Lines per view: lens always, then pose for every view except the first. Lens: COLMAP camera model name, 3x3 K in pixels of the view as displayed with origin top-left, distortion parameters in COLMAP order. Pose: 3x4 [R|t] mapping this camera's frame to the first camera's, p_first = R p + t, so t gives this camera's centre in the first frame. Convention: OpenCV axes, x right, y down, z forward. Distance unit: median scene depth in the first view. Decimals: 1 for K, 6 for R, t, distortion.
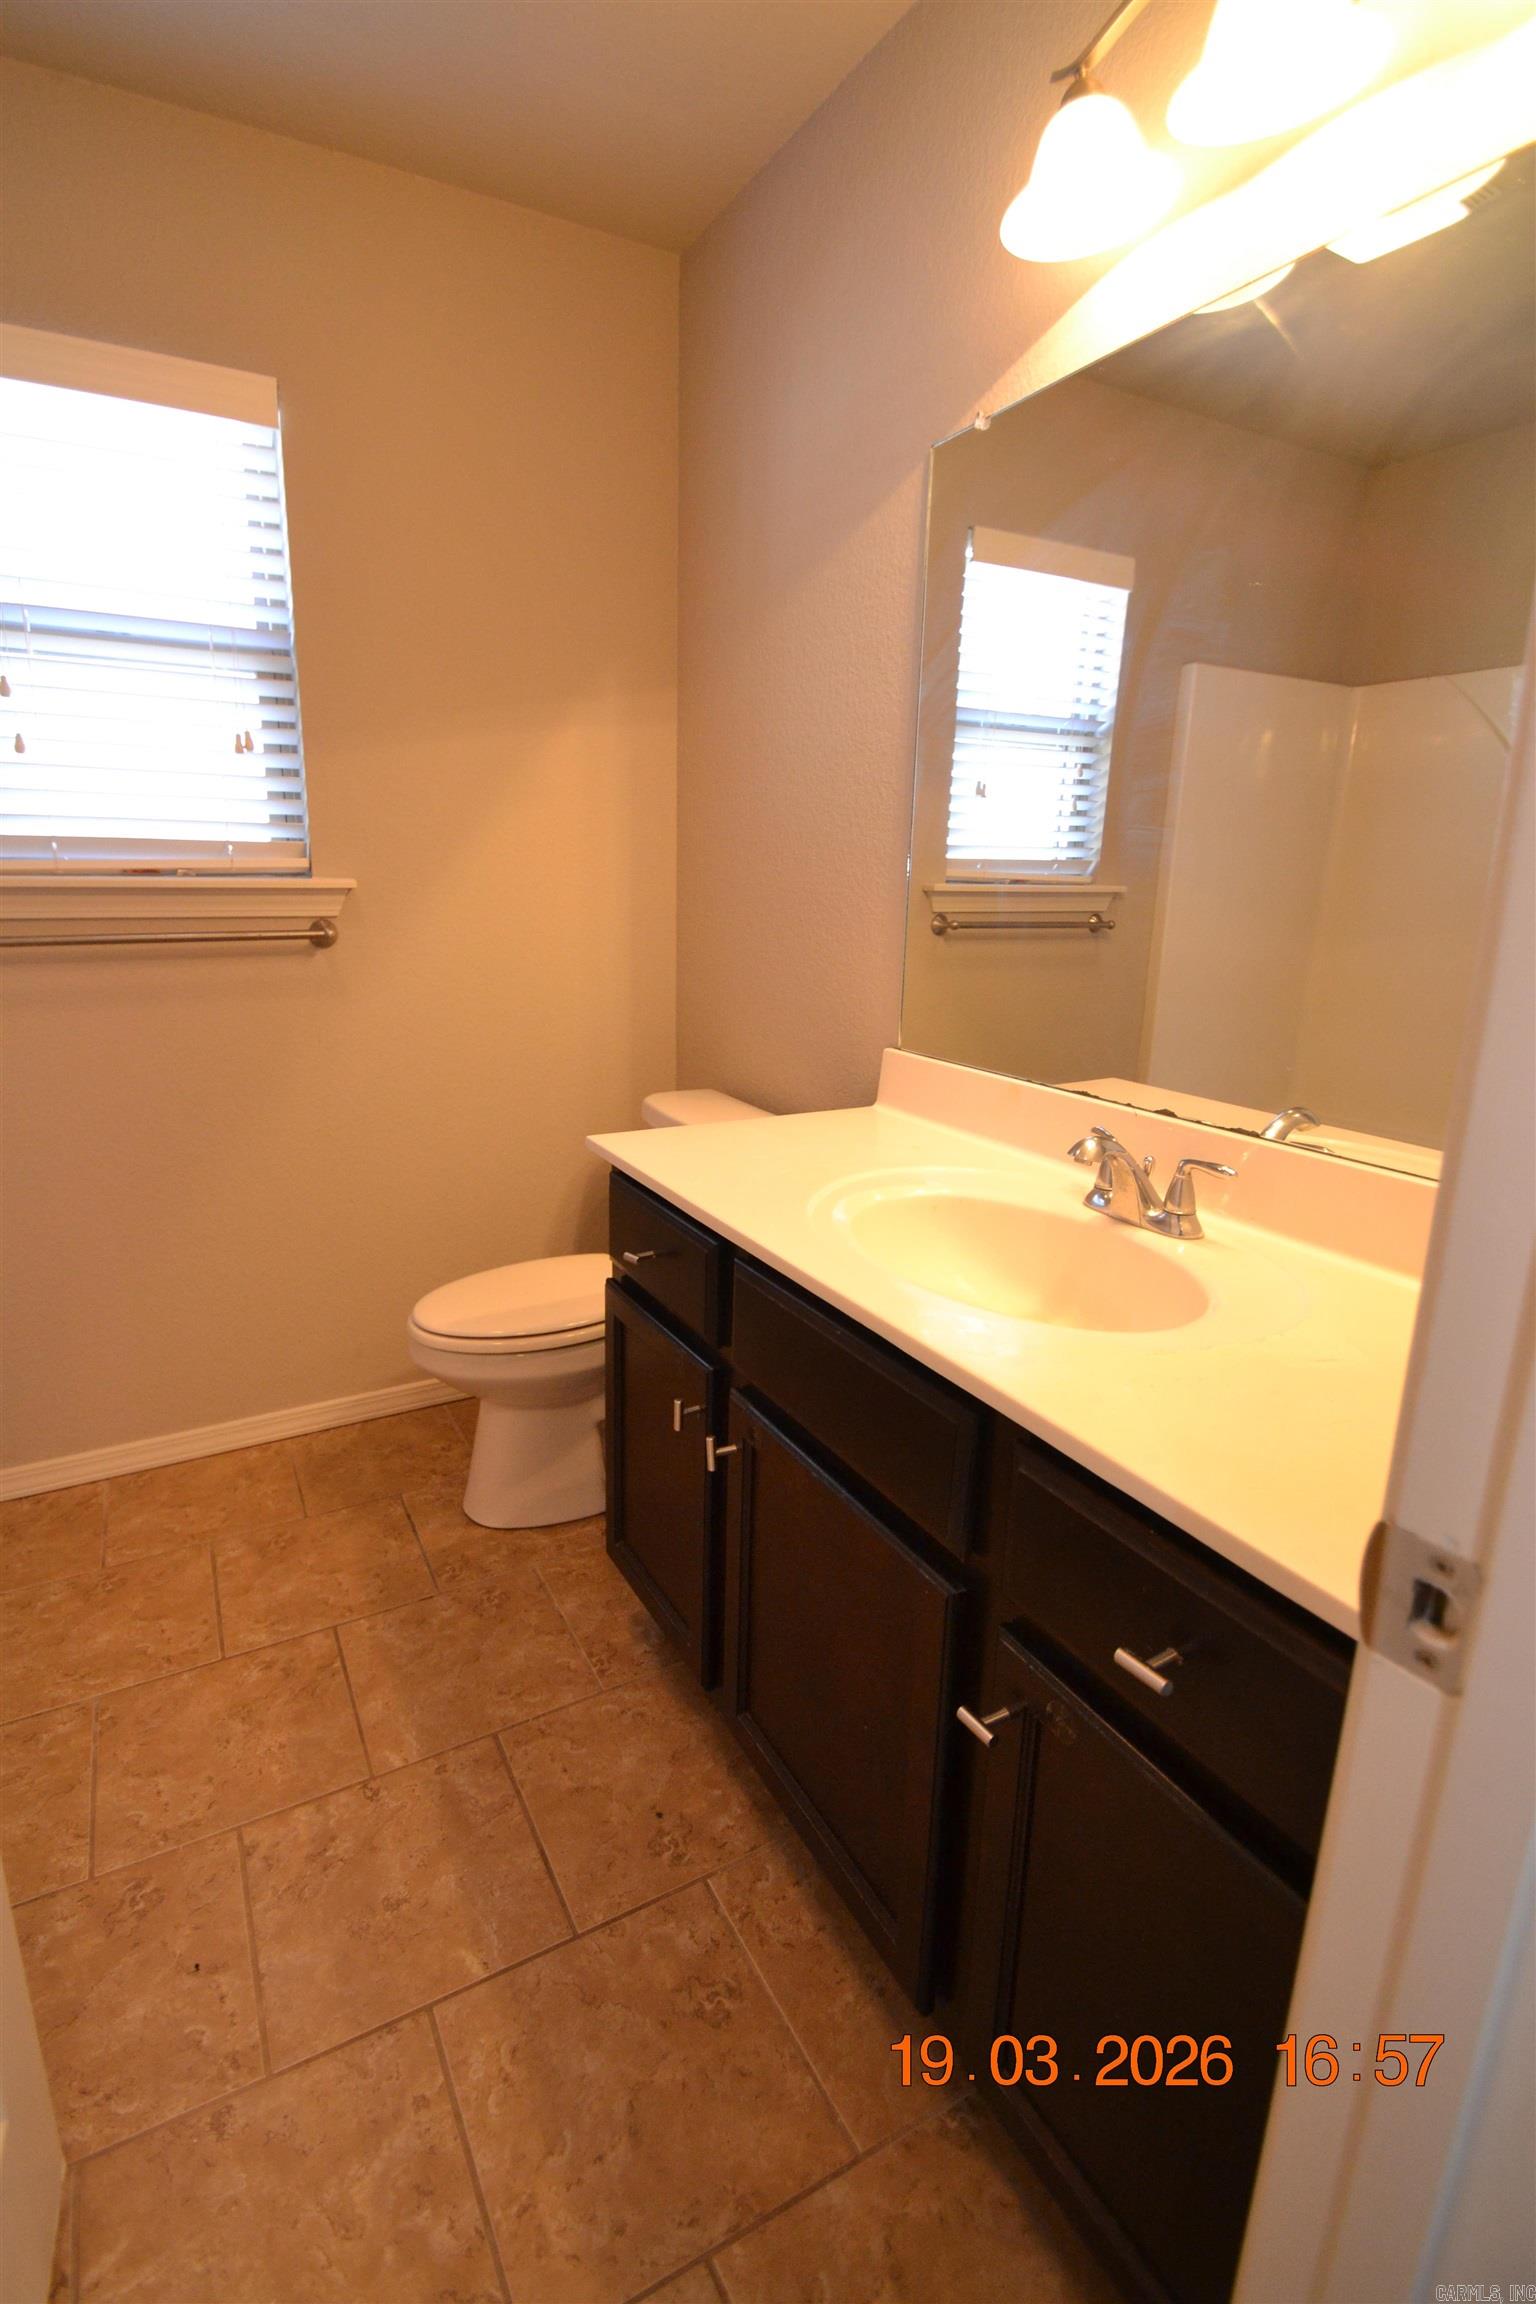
lens RADIAL K [[1127.0, 0, 756.3], [0, 1127.0, 1161.6], [0, 0, 1]] dist [-0.004342, -0.000907]
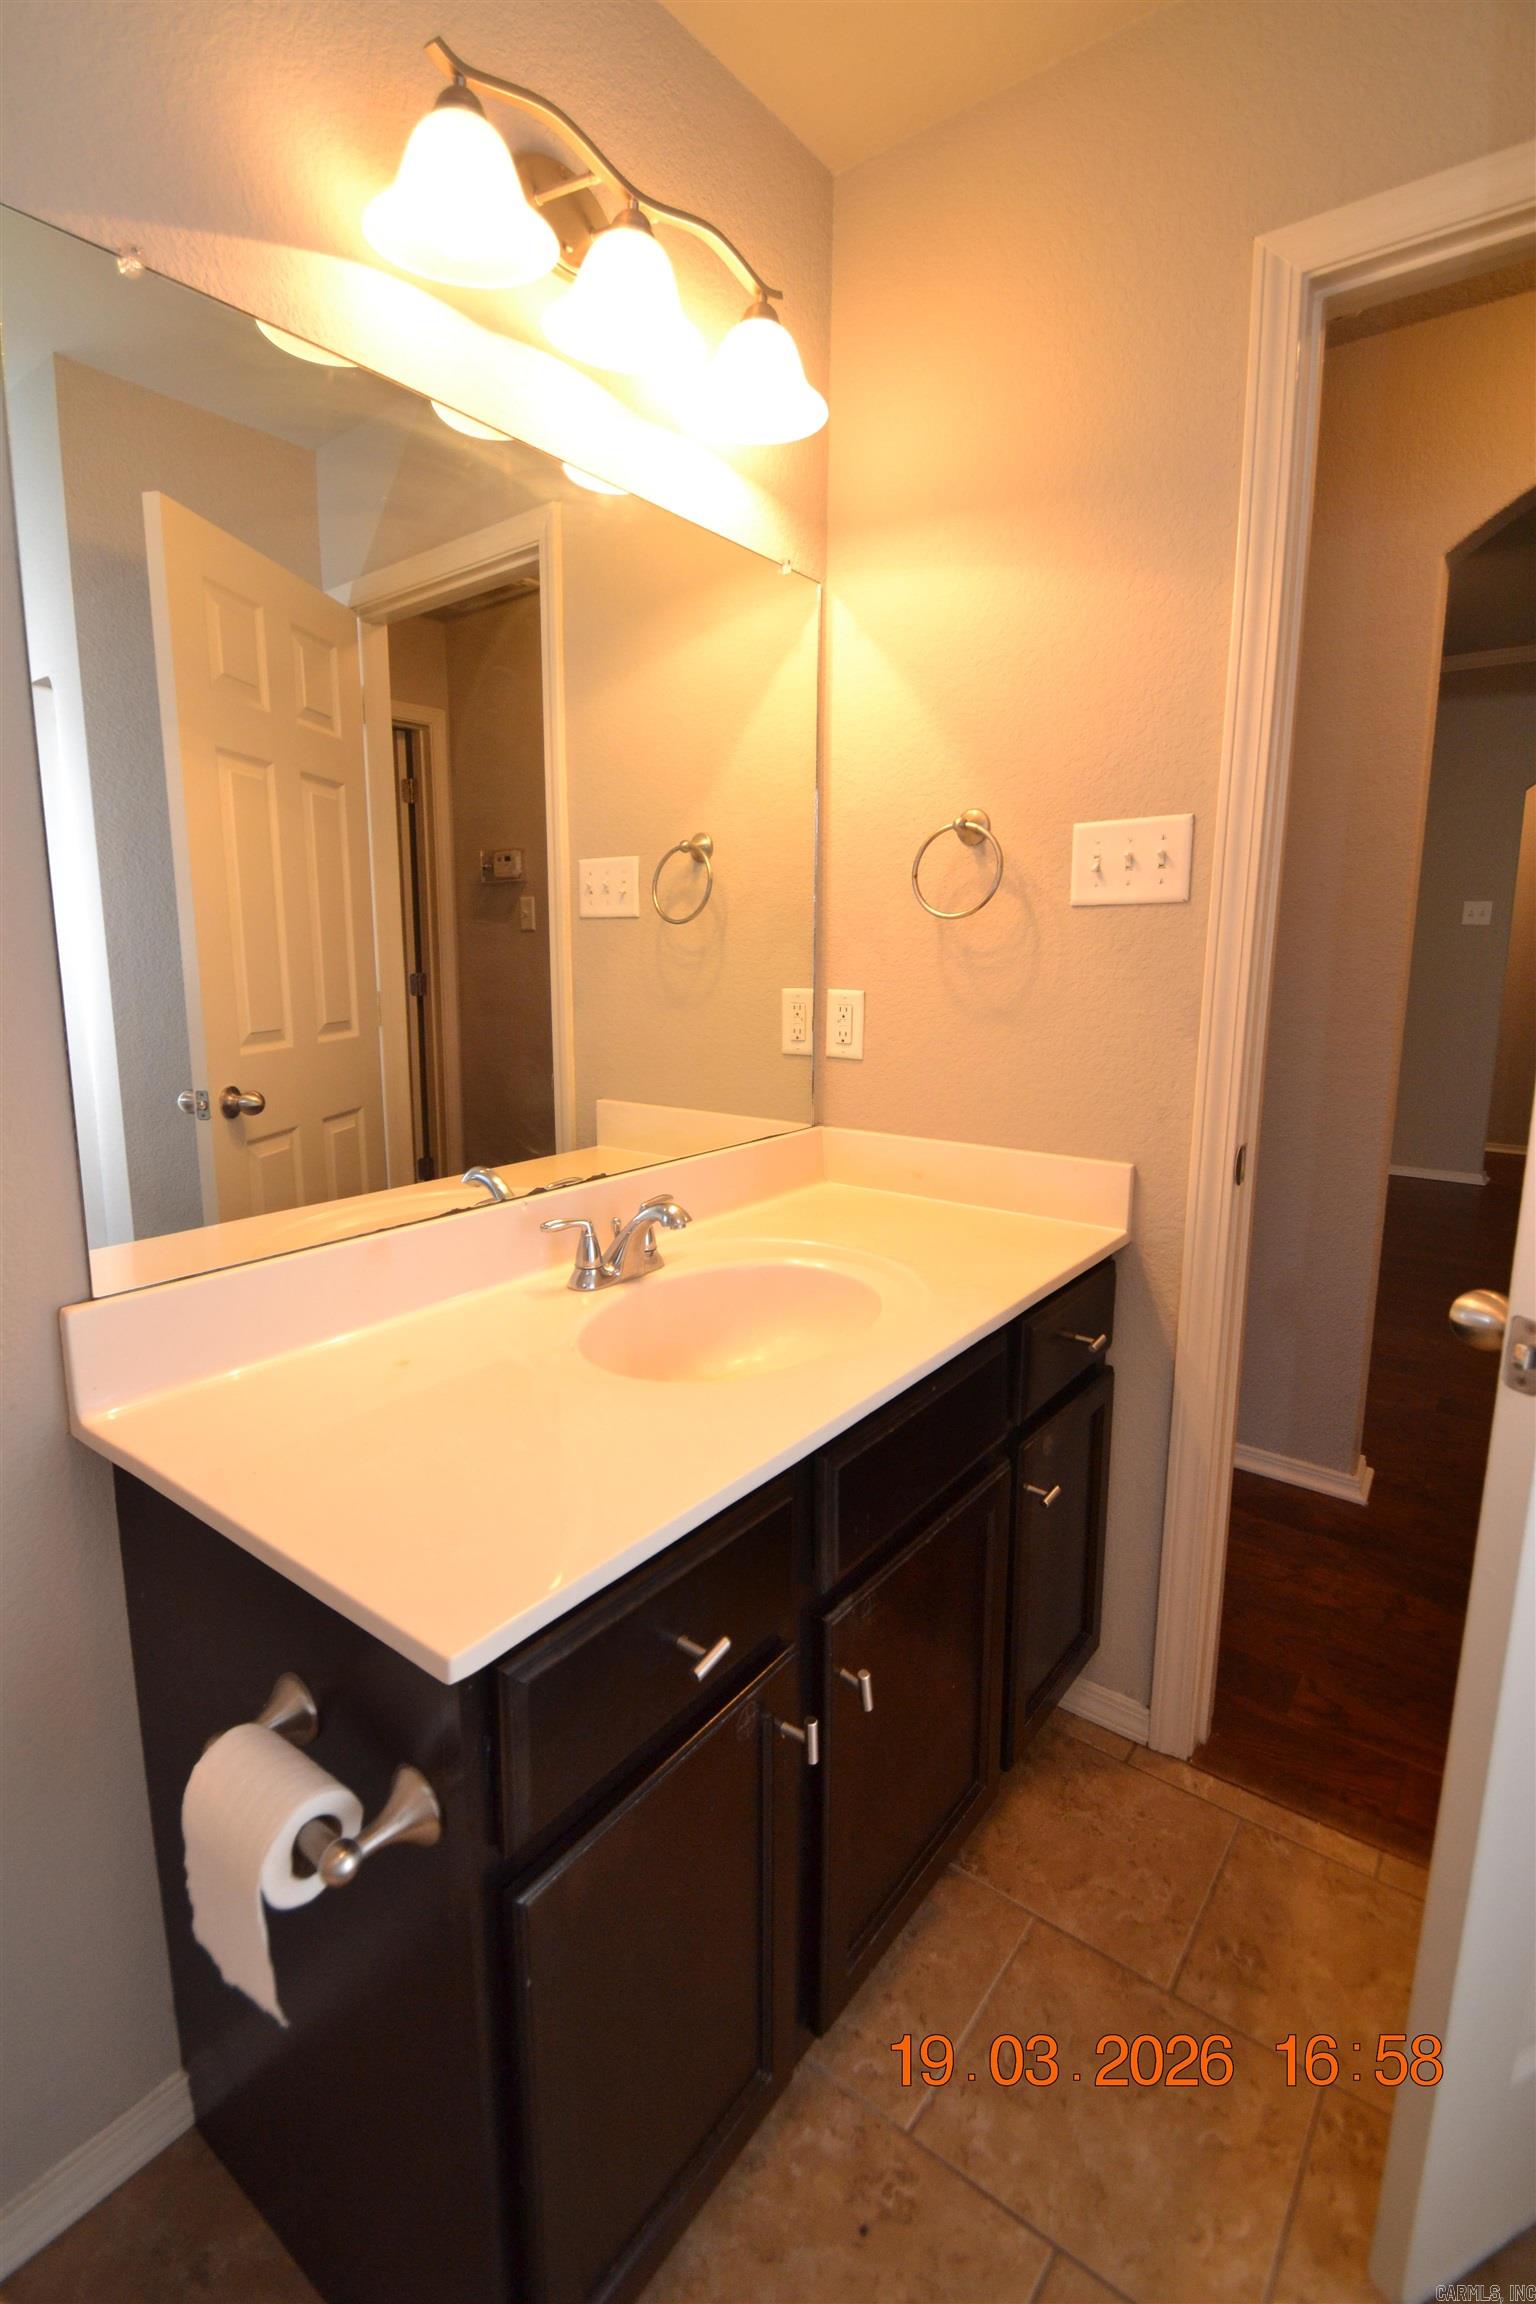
lens RADIAL K [[1055.1, 0, 768.2], [0, 1055.1, 1146.3], [0, 0, 1]] dist [0.011049, -0.007606]
pose [[-0.399798, -0.179649, 0.898826, -0.614771], [0.235135, 0.927689, 0.290007, -0.326187], [-0.885931, 0.327290, -0.328647, 1.158060]]
